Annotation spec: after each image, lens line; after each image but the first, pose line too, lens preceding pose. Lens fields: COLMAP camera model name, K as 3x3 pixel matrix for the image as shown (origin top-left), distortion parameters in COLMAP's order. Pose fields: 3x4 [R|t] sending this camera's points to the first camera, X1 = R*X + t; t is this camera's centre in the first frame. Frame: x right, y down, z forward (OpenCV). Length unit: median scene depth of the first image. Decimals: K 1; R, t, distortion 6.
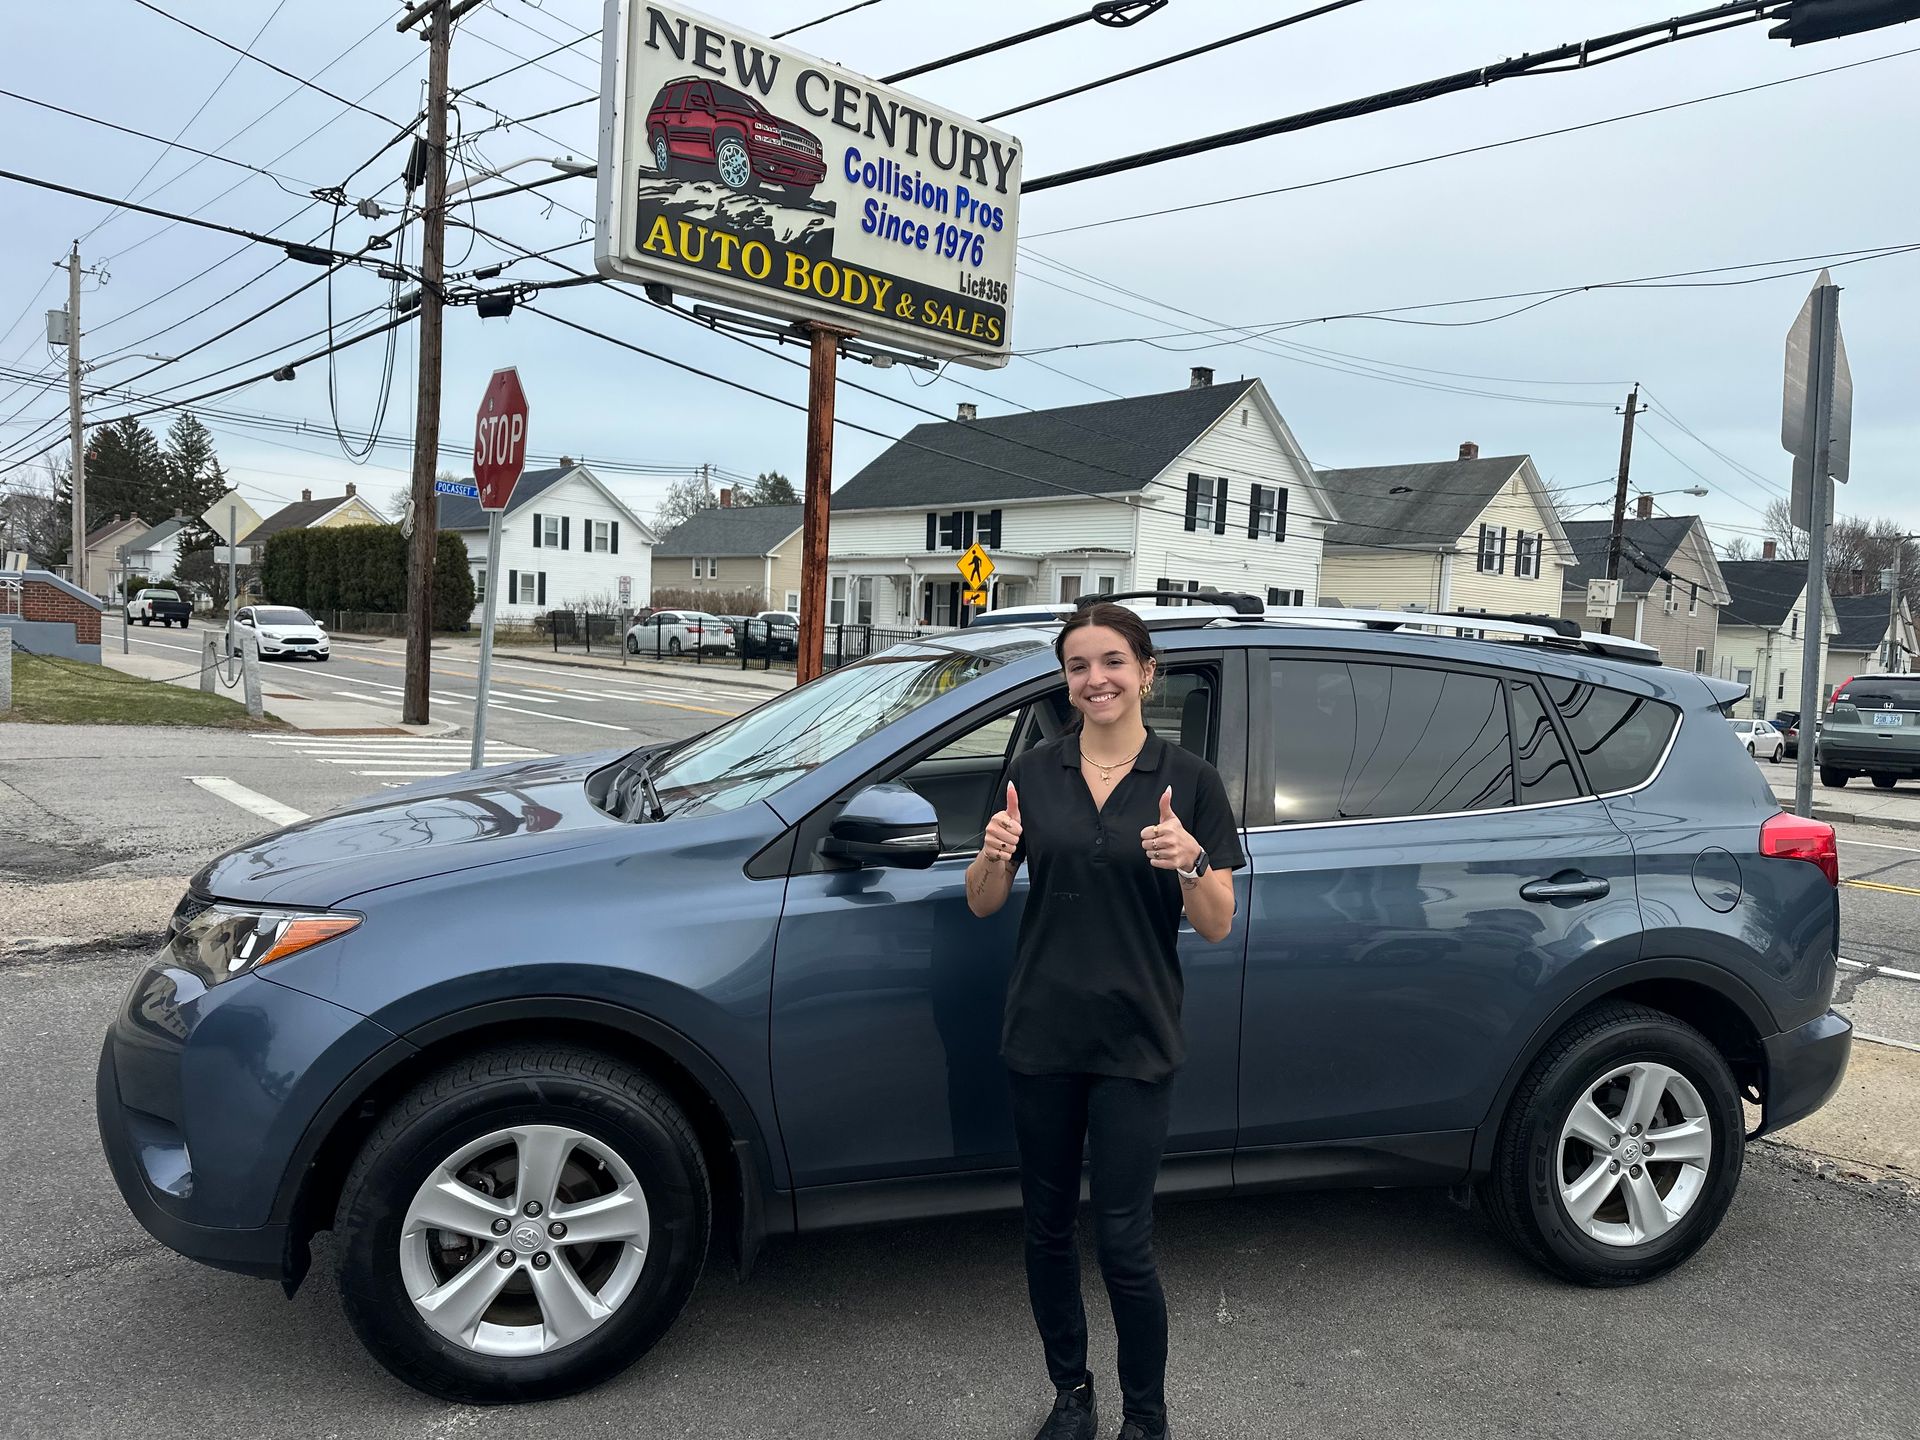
lens RADIAL K [[1315.0, 0, 960.0], [0, 1315.0, 720.0], [0, 0, 1]] dist [0.146091, -0.294764]
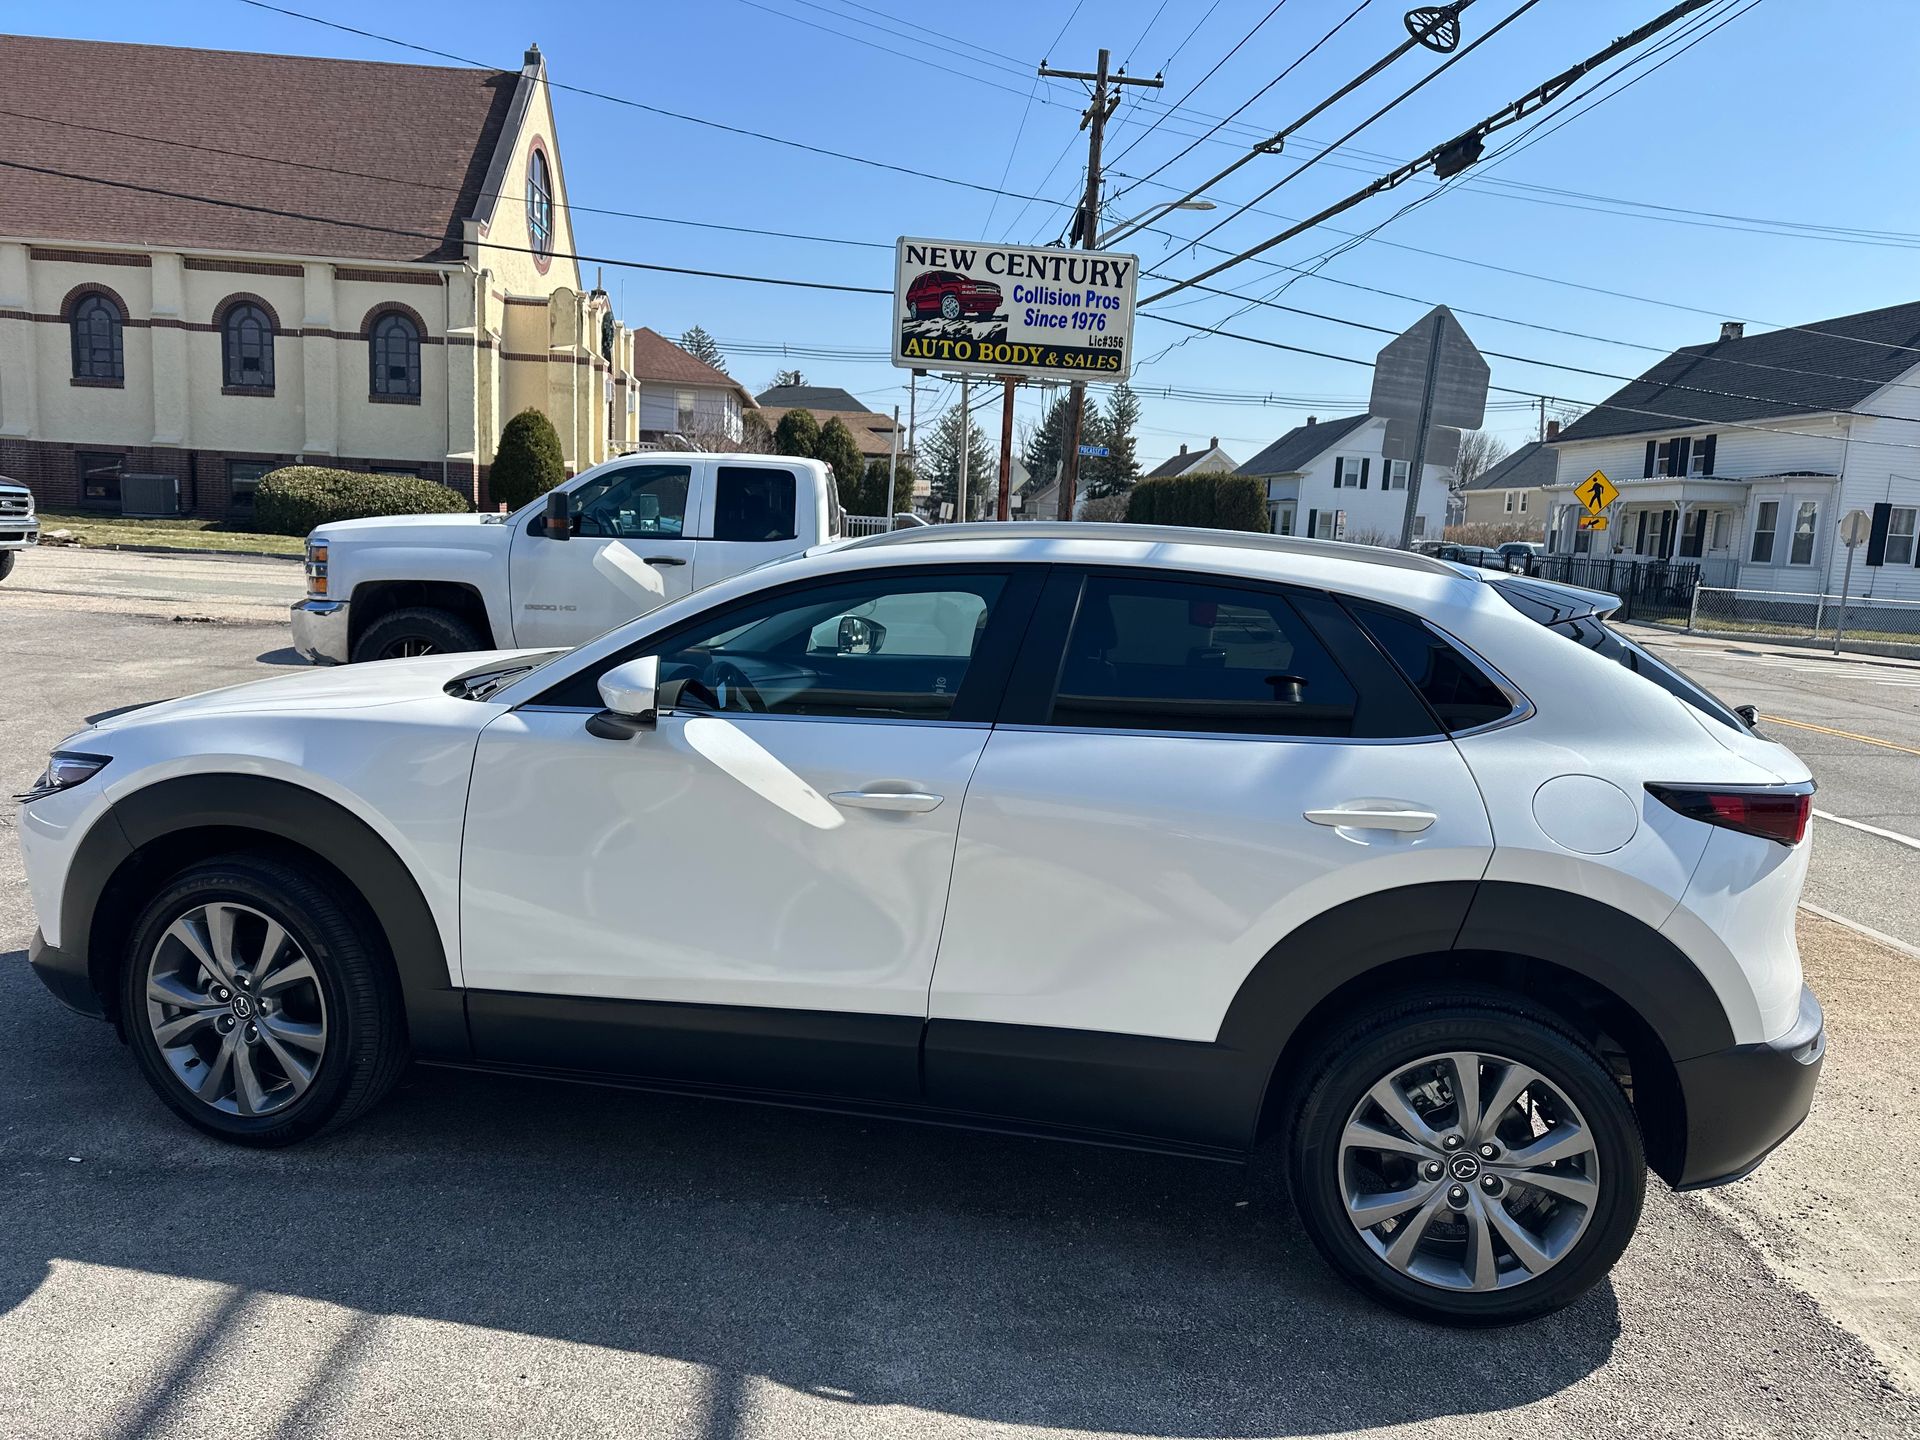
lens RADIAL K [[1257.9, 0, 973.5], [0, 1257.9, 751.6], [0, 0, 1]] dist [0.077497, -0.122582]
pose [[0.802794, 0.097663, -0.588204, 1.010401], [-0.052922, 0.994272, 0.092855, 0.095609], [0.593903, -0.043414, 0.803365, -0.584895]]
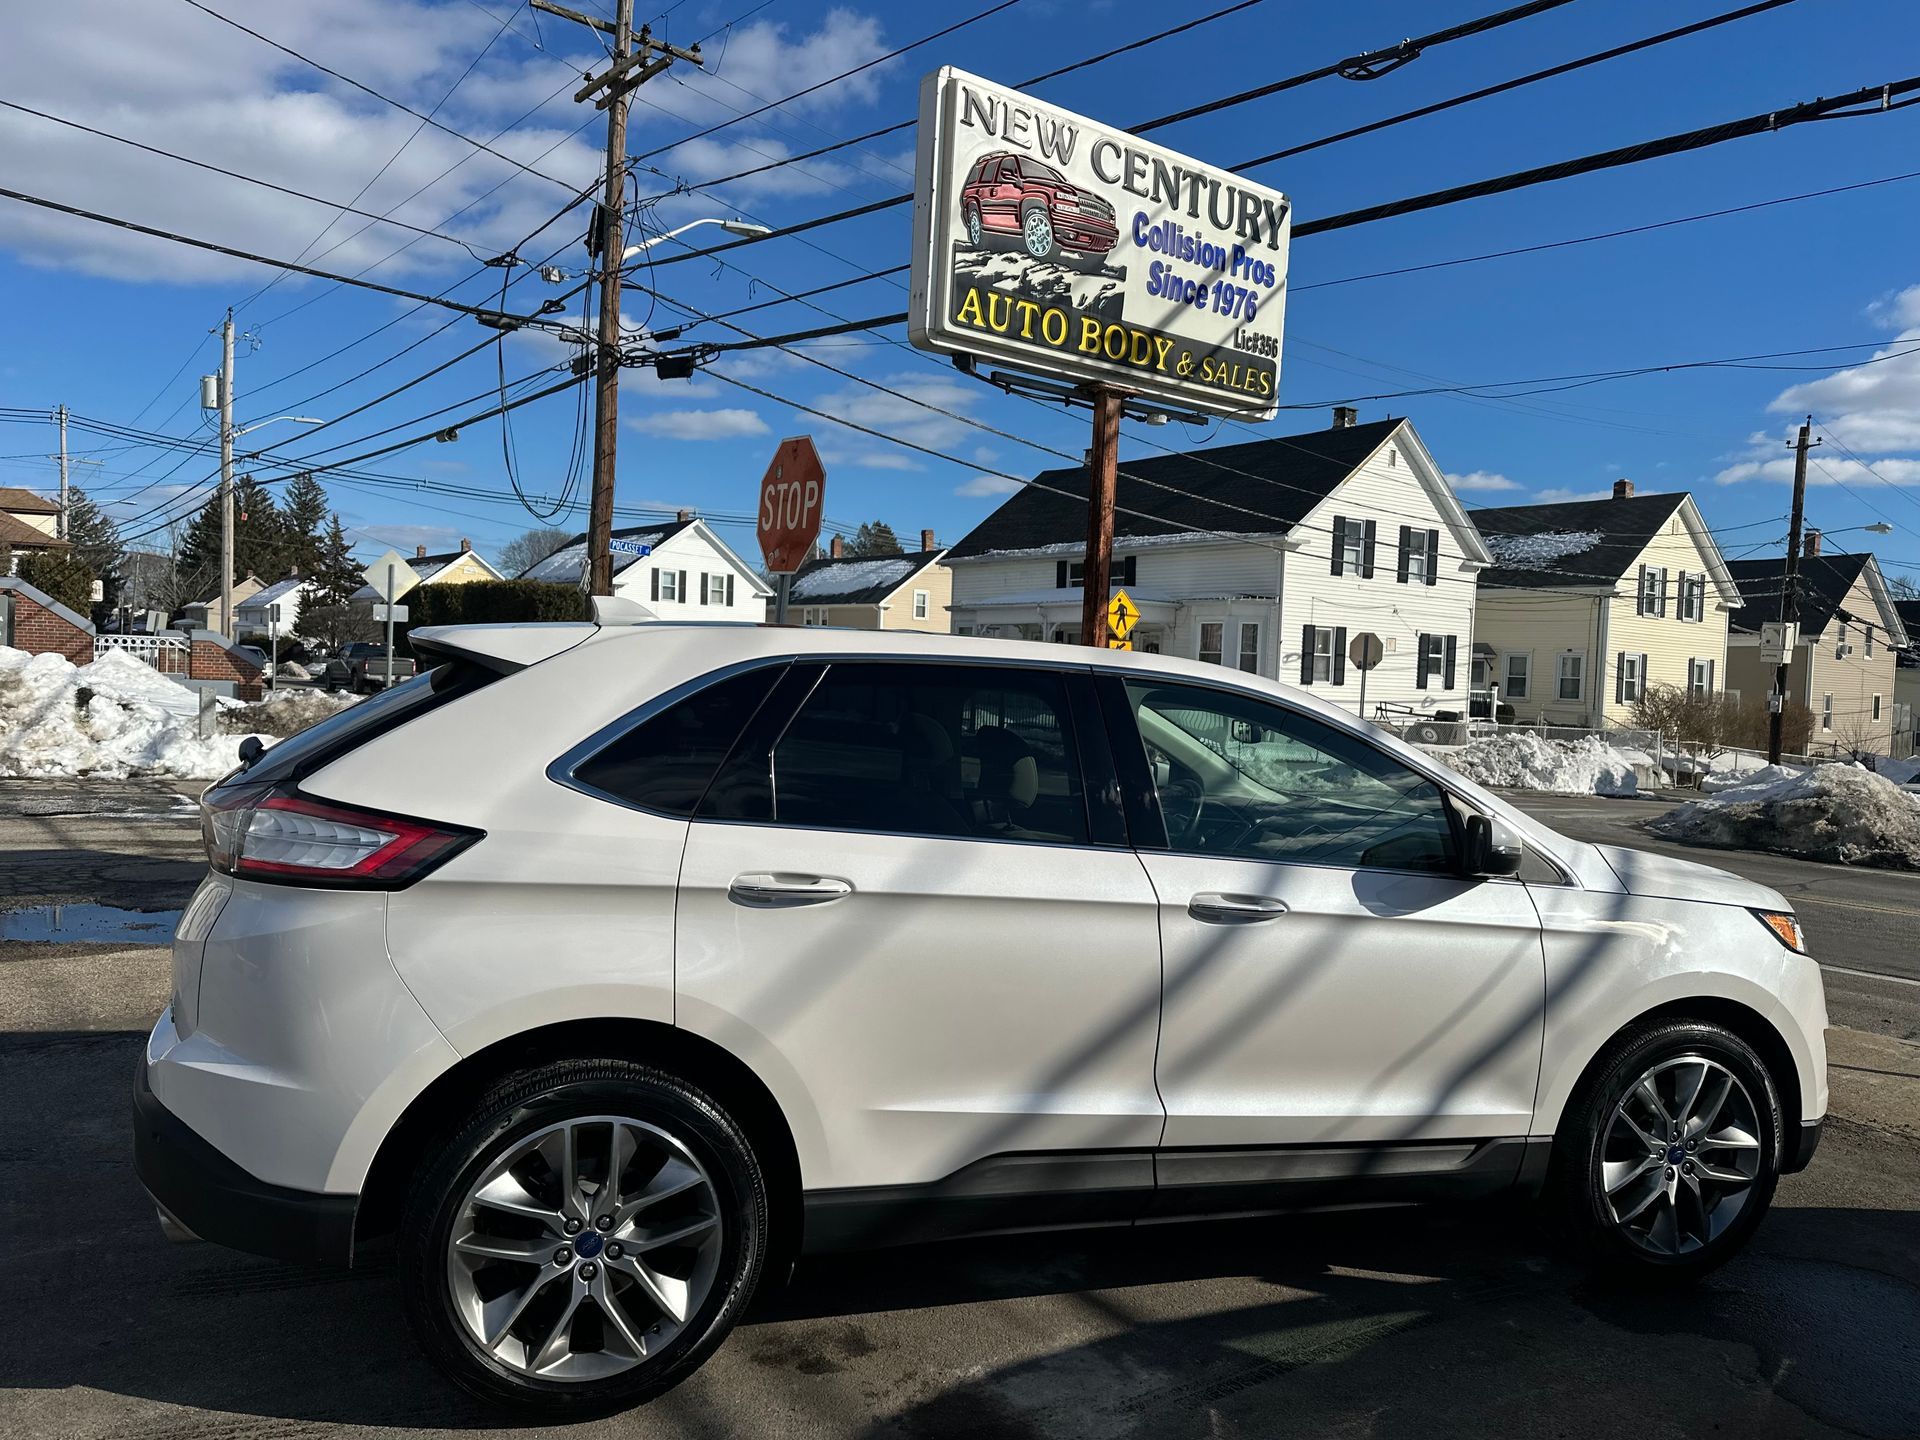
lens RADIAL K [[1362.4, 0, 957.6], [0, 1362.4, 747.7], [0, 0, 1]] dist [0.073144, -0.111579]
pose [[0.997002, -0.003217, -0.077314, -0.132705], [0.001787, 0.999826, -0.018561, -0.002247], [0.077361, 0.018367, 0.996834, -0.042009]]
